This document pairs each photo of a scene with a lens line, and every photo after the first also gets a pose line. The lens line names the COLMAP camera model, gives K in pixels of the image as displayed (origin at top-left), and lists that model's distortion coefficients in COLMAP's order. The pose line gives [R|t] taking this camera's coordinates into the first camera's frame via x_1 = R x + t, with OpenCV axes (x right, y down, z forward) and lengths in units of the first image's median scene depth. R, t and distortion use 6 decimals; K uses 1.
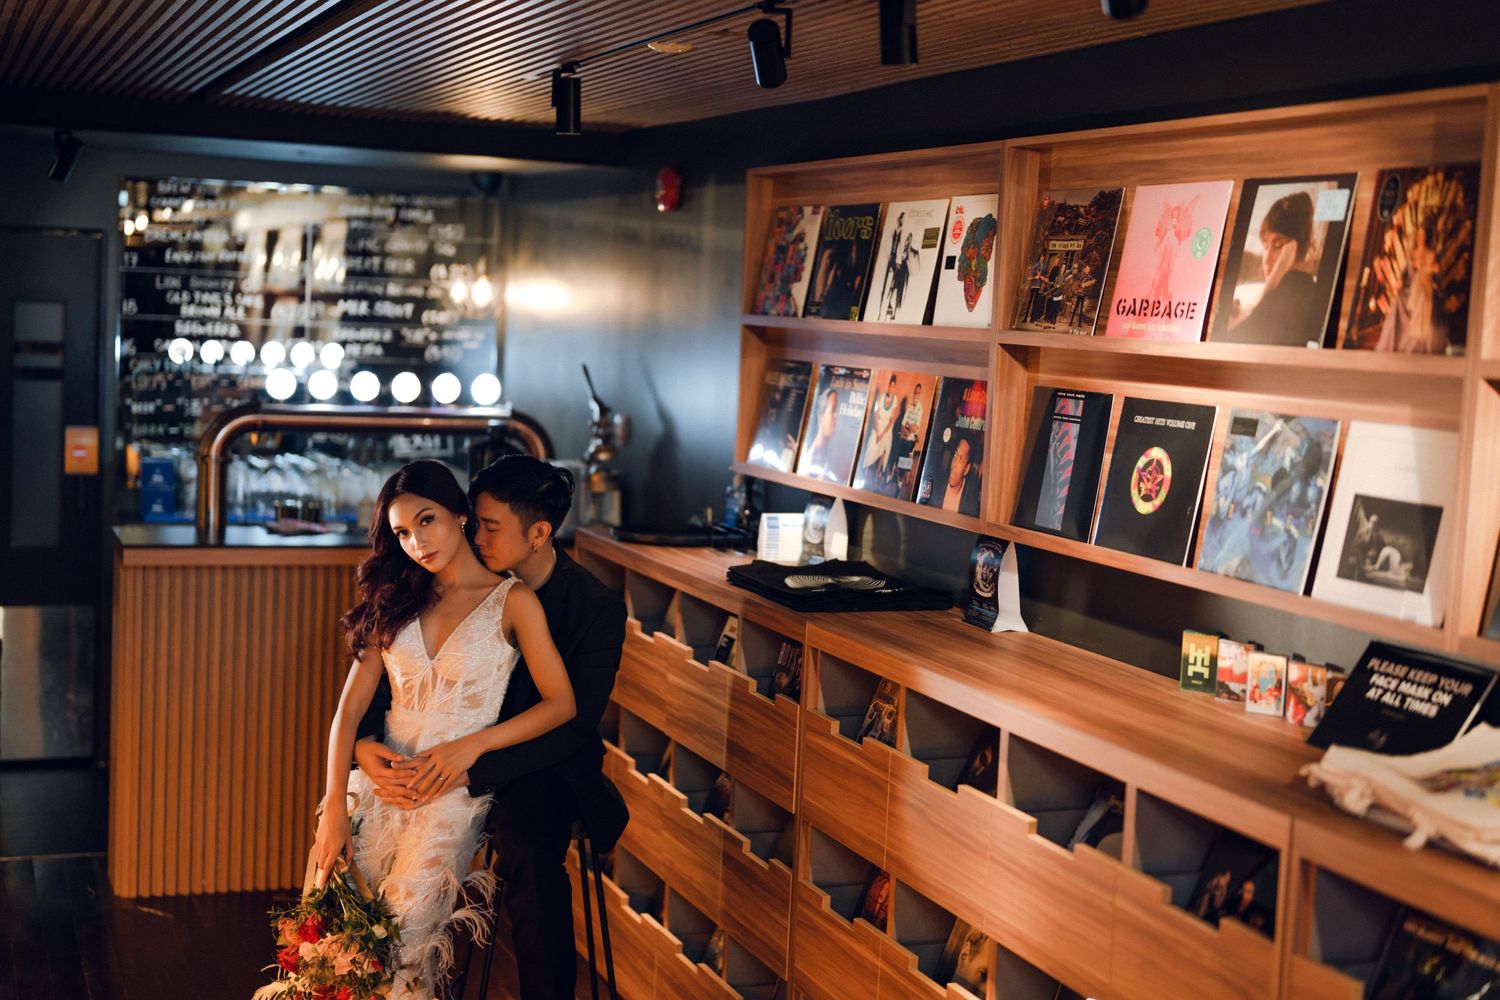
lens RADIAL K [[2060.8, 0, 693.4], [0, 2060.8, 488.4], [0, 0, 1]] dist [-0.006926, 0.000000]
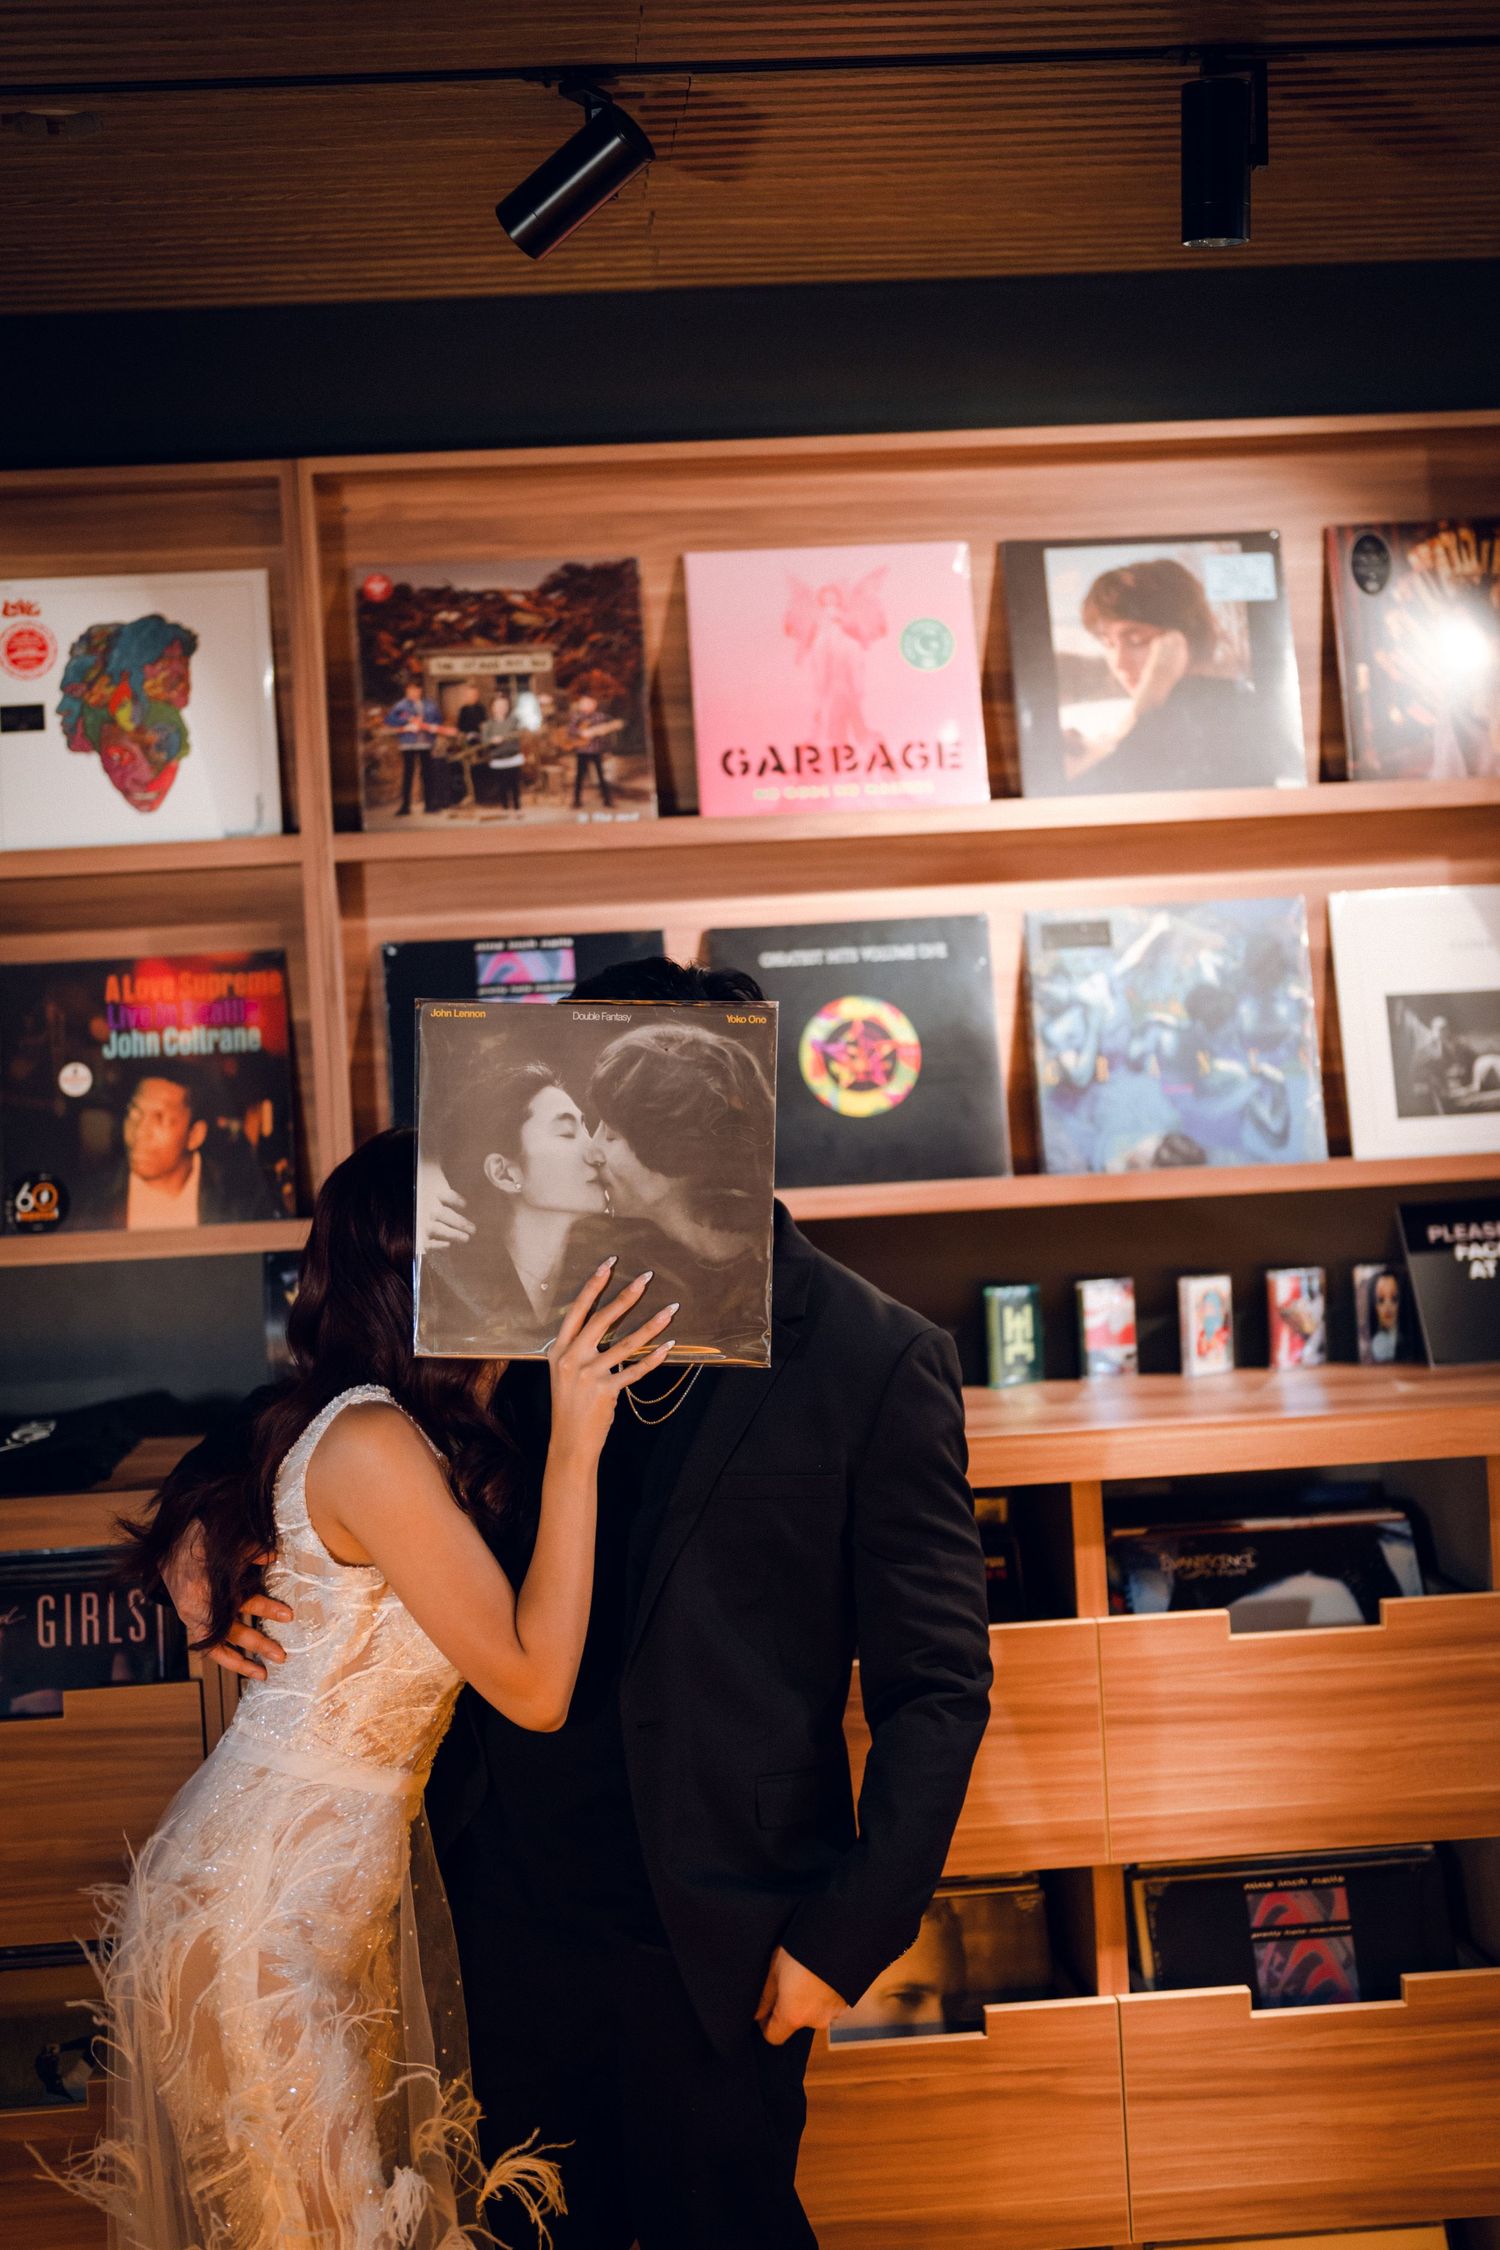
lens RADIAL K [[3091.1, 0, 750.9], [0, 3091.1, 1128.2], [0, 0, 1]] dist [-0.006926, 0.000000]
pose [[0.281827, -0.080544, 0.956078, -0.638483], [0.153662, 0.987397, 0.037887, -0.022142], [-0.947080, 0.136235, 0.290652, 0.806266]]
